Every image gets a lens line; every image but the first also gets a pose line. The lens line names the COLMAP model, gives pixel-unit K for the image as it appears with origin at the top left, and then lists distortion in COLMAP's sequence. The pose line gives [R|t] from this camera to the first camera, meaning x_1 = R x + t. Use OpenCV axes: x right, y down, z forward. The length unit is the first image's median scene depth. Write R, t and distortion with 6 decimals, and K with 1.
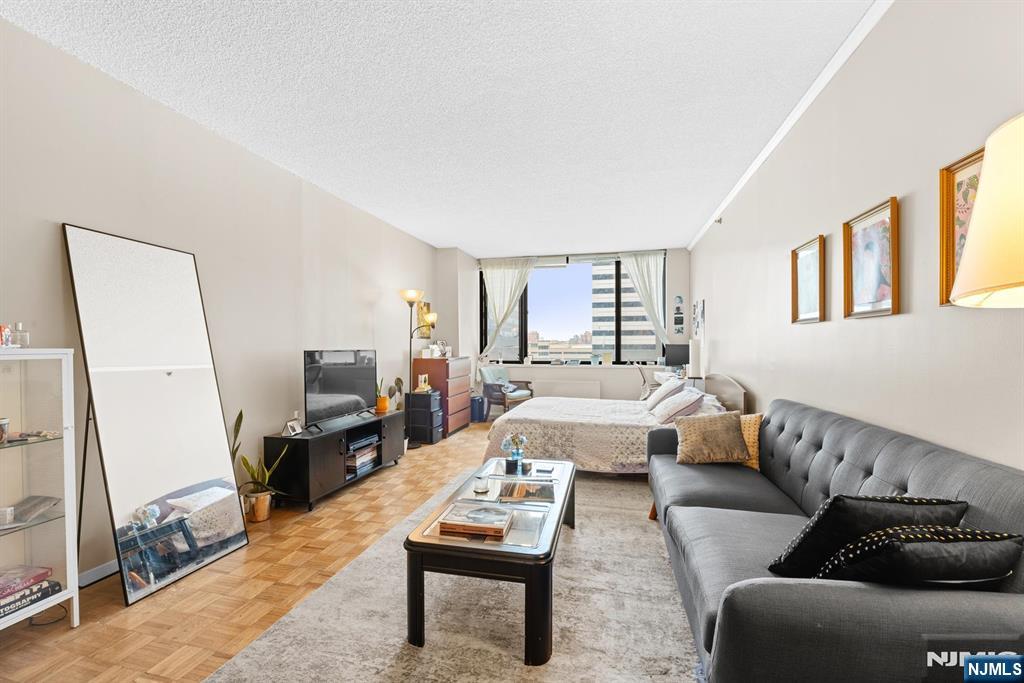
lens RADIAL K [[419.4, 0, 514.0], [0, 419.4, 351.6], [0, 0, 1]] dist [-0.011649, -0.000297]
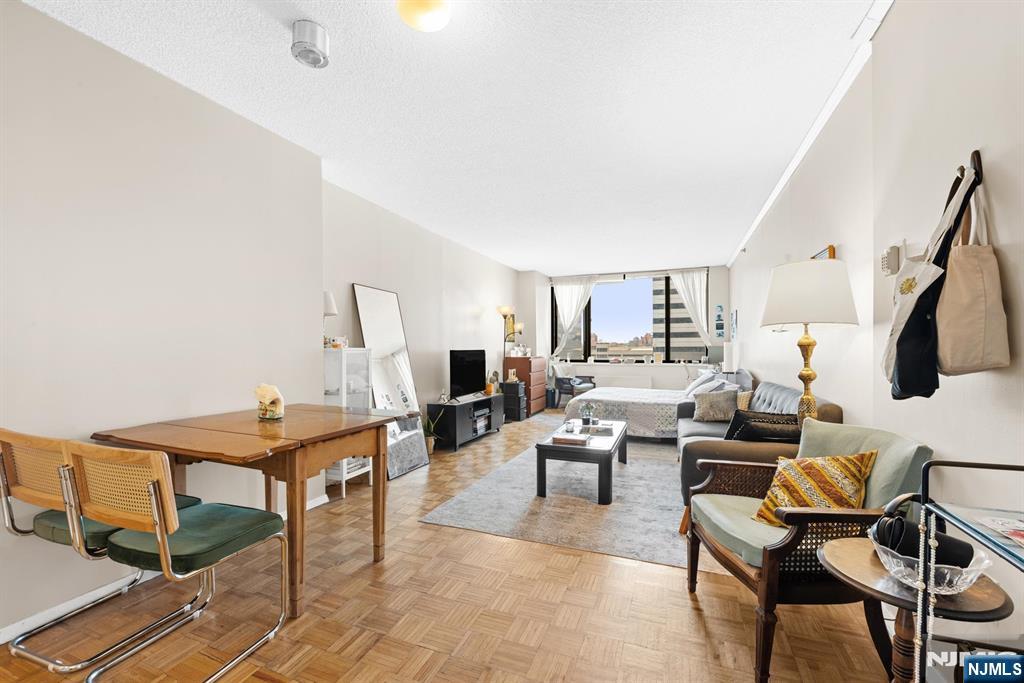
lens RADIAL K [[419.4, 0, 514.0], [0, 419.4, 351.6], [0, 0, 1]] dist [-0.011649, -0.000297]
pose [[0.990678, 0.000136, -0.136222, -0.052186], [-0.000993, 0.999980, -0.006224, 0.013411], [0.136219, 0.006301, 0.990659, -0.543711]]
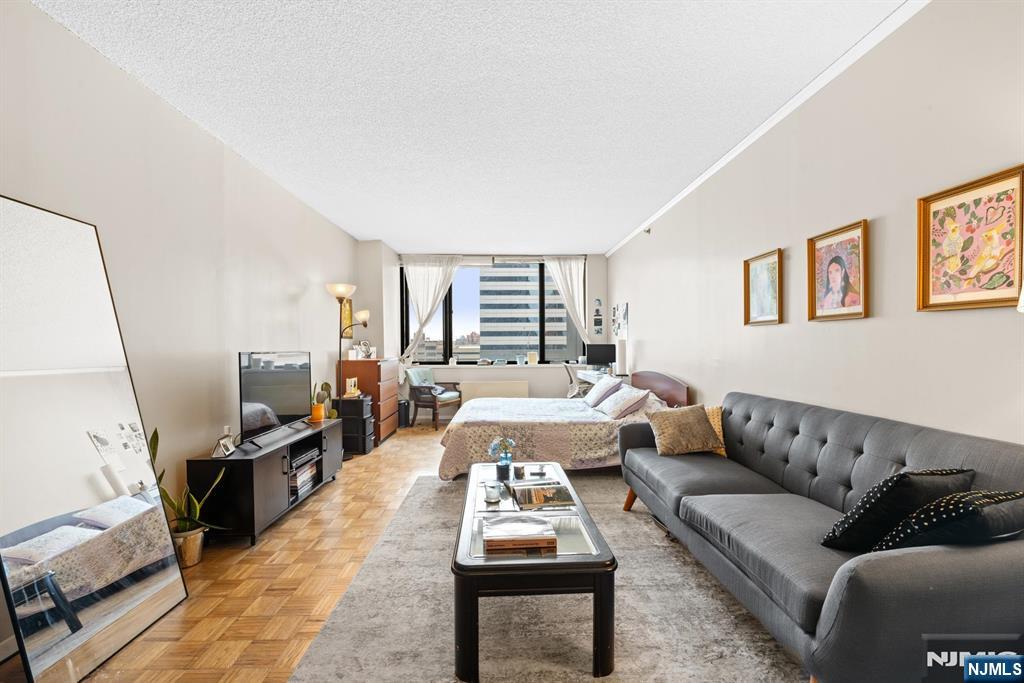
lens RADIAL K [[416.5, 0, 514.1], [0, 416.5, 352.7], [0, 0, 1]] dist [-0.012888, -0.000186]
pose [[0.963492, -0.007678, 0.267628, -0.204201], [0.007278, 0.999970, 0.002487, 0.000408], [-0.267639, -0.000448, 0.963519, 0.068568]]
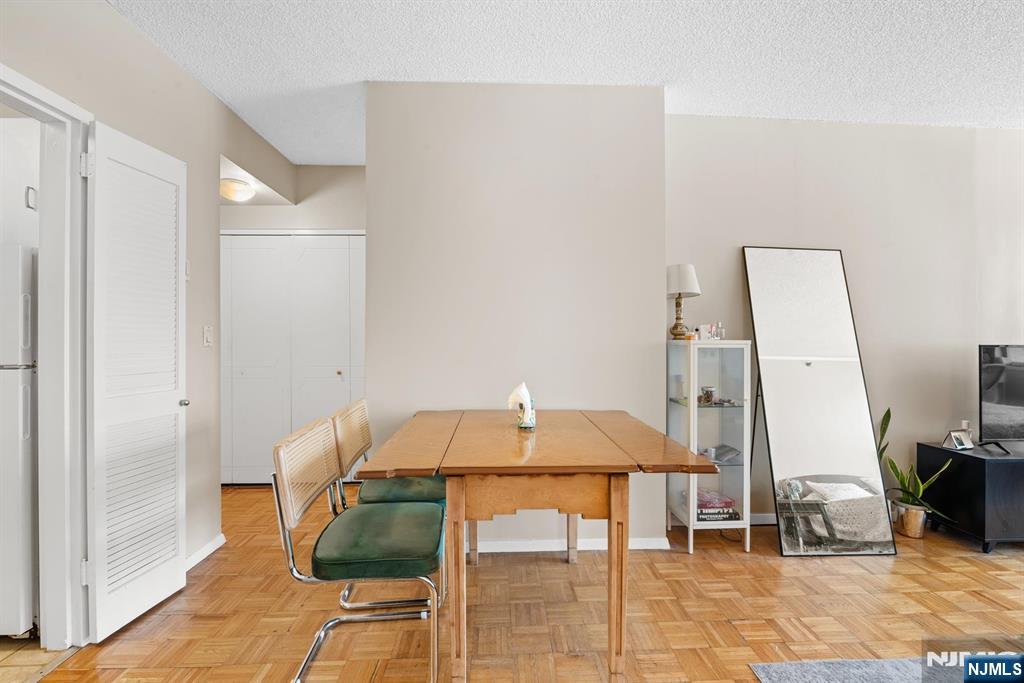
lens RADIAL K [[423.1, 0, 512.8], [0, 423.1, 338.1], [0, 0, 1]] dist [-0.011286, -0.000075]
pose [[0.272110, 0.001806, -0.962264, 0.013129], [-0.015914, 0.999870, -0.002623, 0.000575], [0.962134, 0.016027, 0.272104, -0.056934]]
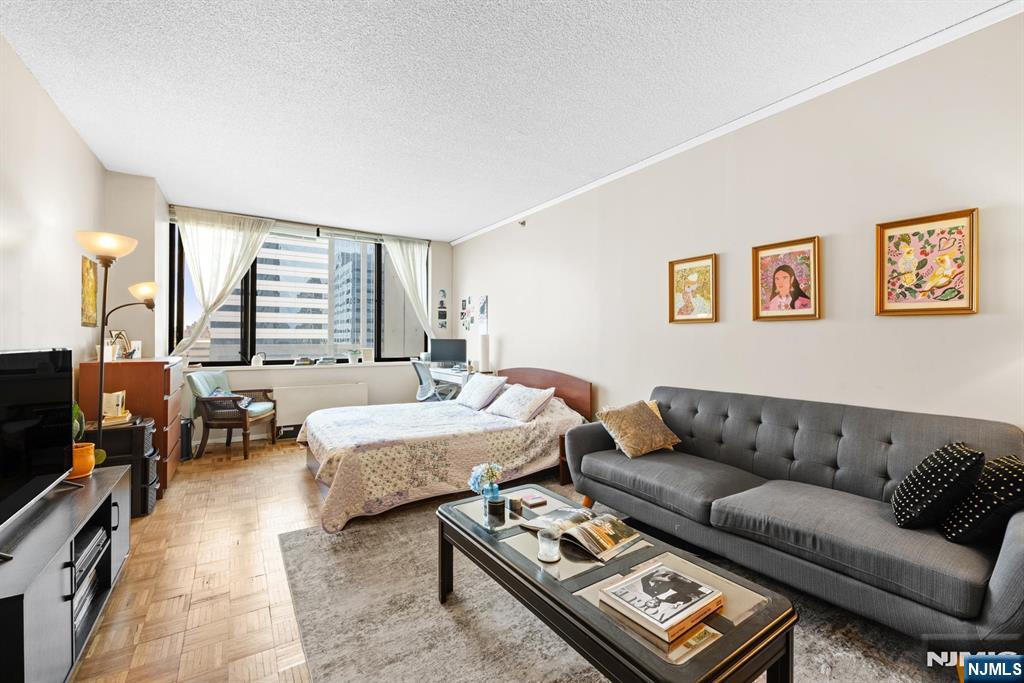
lens RADIAL K [[423.1, 0, 512.8], [0, 423.1, 338.1], [0, 0, 1]] dist [-0.011286, -0.000075]
pose [[0.682893, 0.006585, 0.730489, -0.450460], [0.007305, 0.999848, -0.015843, -0.006057], [-0.730482, 0.016155, 0.682741, 0.425500]]
